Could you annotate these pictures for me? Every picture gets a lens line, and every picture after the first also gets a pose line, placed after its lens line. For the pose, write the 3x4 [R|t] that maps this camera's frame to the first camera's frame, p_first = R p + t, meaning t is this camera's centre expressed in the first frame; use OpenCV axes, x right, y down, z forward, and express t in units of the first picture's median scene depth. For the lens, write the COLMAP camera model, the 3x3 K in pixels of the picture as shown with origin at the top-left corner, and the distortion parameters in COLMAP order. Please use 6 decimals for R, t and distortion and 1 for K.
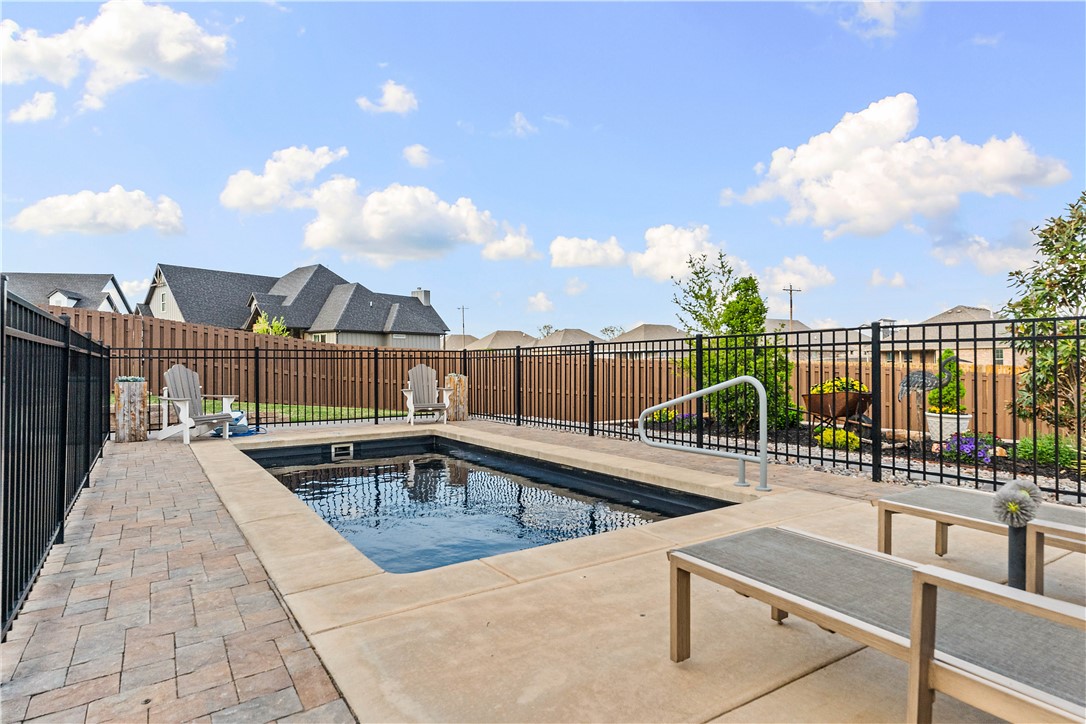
lens RADIAL K [[604.3, 0, 546.5], [0, 604.3, 366.0], [0, 0, 1]] dist [0.000054, 0.000600]
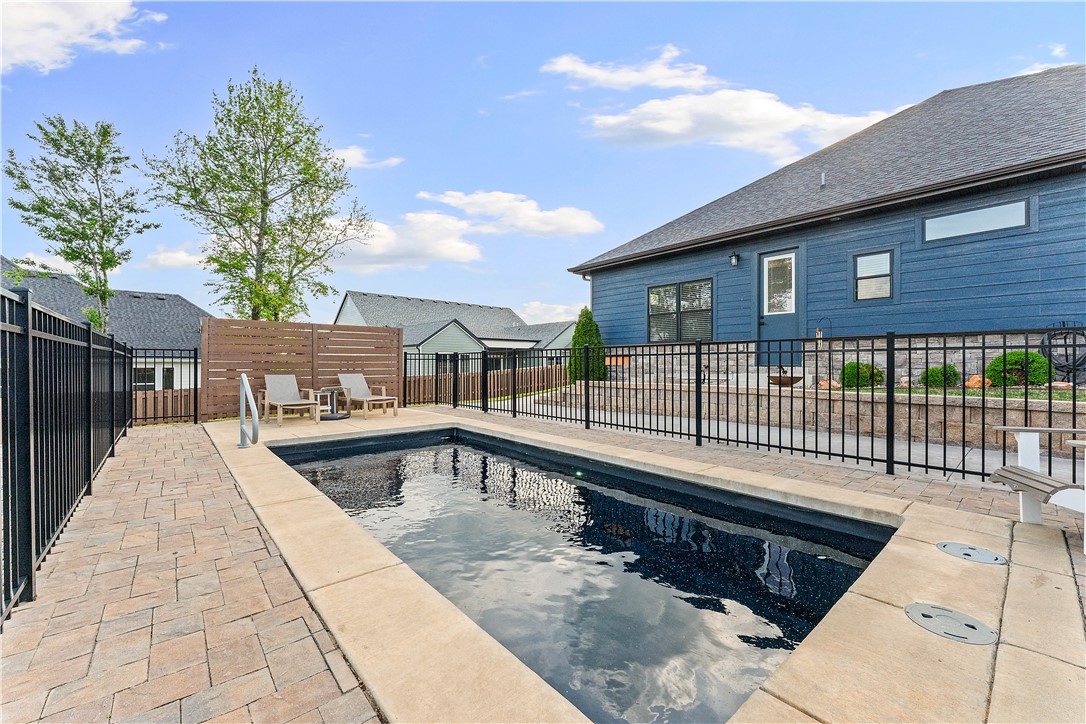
lens RADIAL K [[439.1, 0, 540.9], [0, 439.1, 368.5], [0, 0, 1]] dist [0.000032, -0.000114]
pose [[0.992072, 0.009653, 0.125299, -0.119794], [-0.010161, 0.999943, 0.003418, 0.000498], [-0.125258, -0.004664, 0.992113, 0.183530]]
